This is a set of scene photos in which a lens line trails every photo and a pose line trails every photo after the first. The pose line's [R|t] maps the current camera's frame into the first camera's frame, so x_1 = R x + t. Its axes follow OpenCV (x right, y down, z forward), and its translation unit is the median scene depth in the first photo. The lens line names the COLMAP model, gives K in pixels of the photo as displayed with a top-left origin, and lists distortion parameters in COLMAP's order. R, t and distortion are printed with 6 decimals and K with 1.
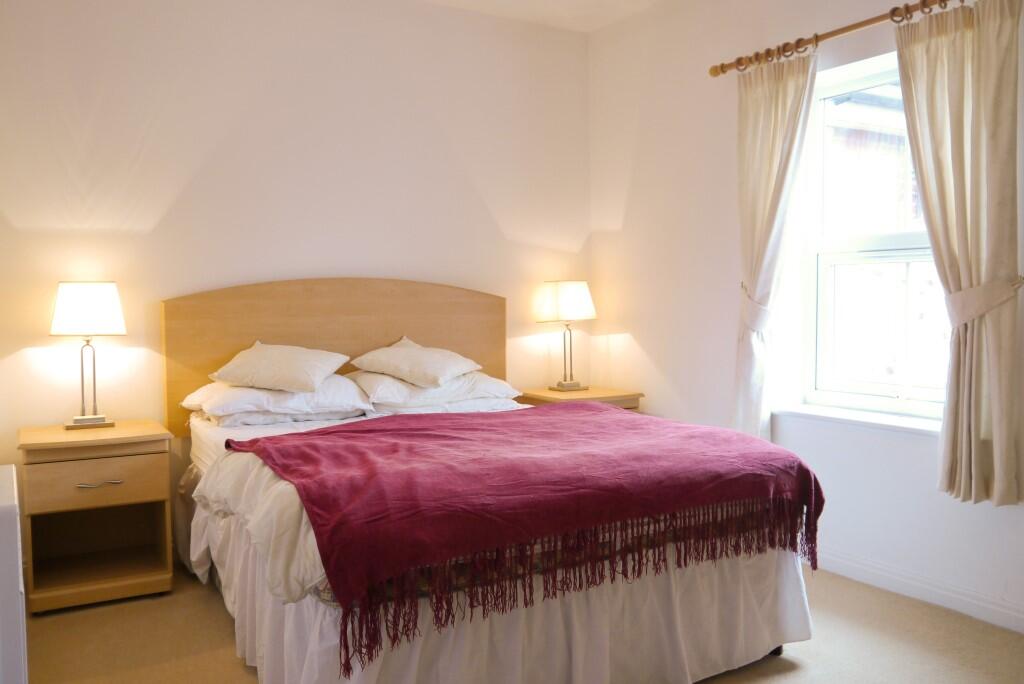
lens RADIAL K [[876.2, 0, 512.0], [0, 876.2, 342.0], [0, 0, 1]] dist [-0.003617, 0.001501]
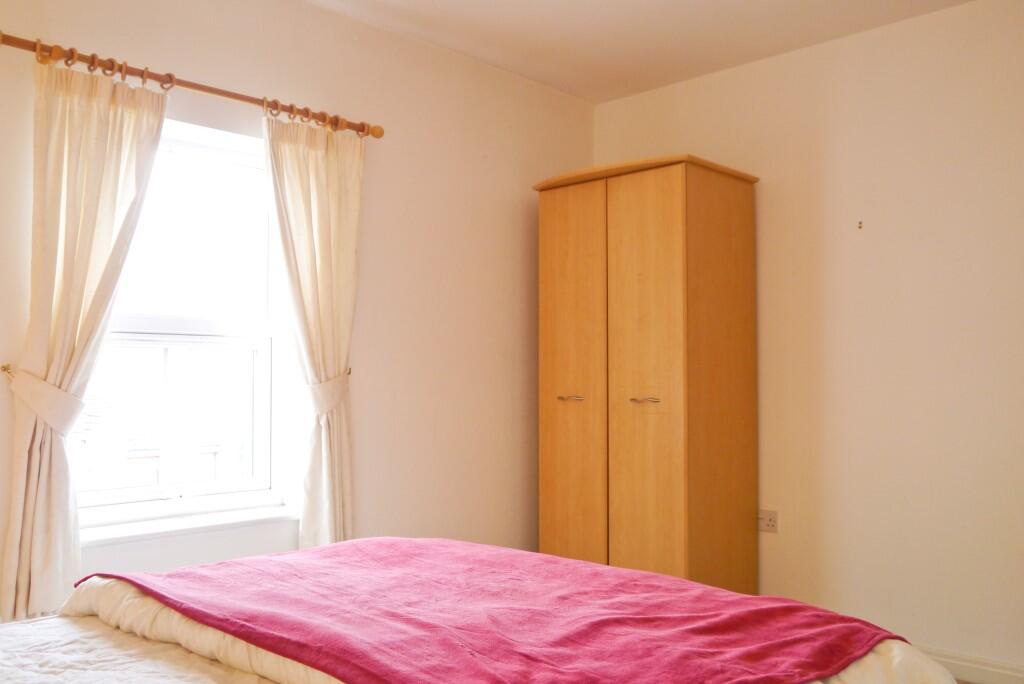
lens RADIAL K [[876.2, 0, 512.0], [0, 876.2, 342.0], [0, 0, 1]] dist [-0.003617, 0.001501]
pose [[-0.263429, 0.044462, 0.963654, -0.537644], [0.056587, 0.997929, -0.030574, -0.050510], [-0.963018, 0.046476, -0.265399, 0.917999]]
